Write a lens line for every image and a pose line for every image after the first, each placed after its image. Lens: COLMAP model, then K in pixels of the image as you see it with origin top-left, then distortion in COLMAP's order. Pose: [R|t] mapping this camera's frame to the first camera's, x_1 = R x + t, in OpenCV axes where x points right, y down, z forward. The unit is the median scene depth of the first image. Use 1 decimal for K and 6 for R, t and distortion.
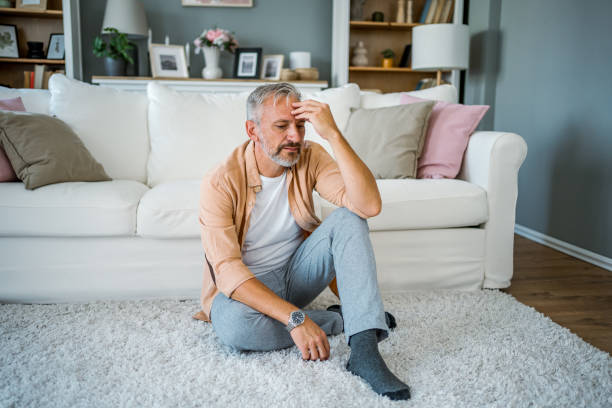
lens RADIAL K [[627.0, 0, 306.8], [0, 627.0, 202.7], [0, 0, 1]] dist [-0.006765, 0.000000]
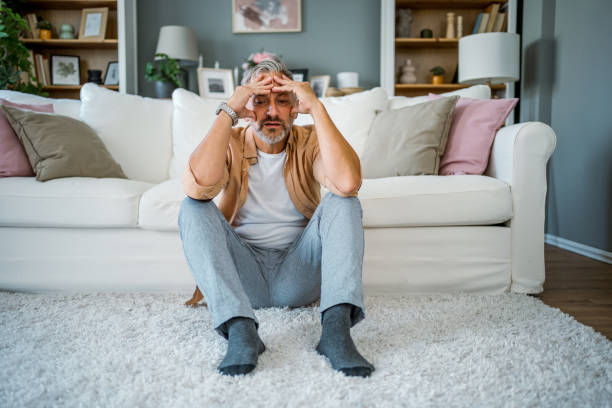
lens RADIAL K [[627.0, 0, 302.2], [0, 627.0, 201.3], [0, 0, 1]] dist [-0.006765, 0.000000]
pose [[0.987187, -0.004771, -0.159499, 0.123819], [-0.009593, 0.995971, -0.089164, 0.083881], [0.159282, 0.089552, 0.983163, 0.050110]]
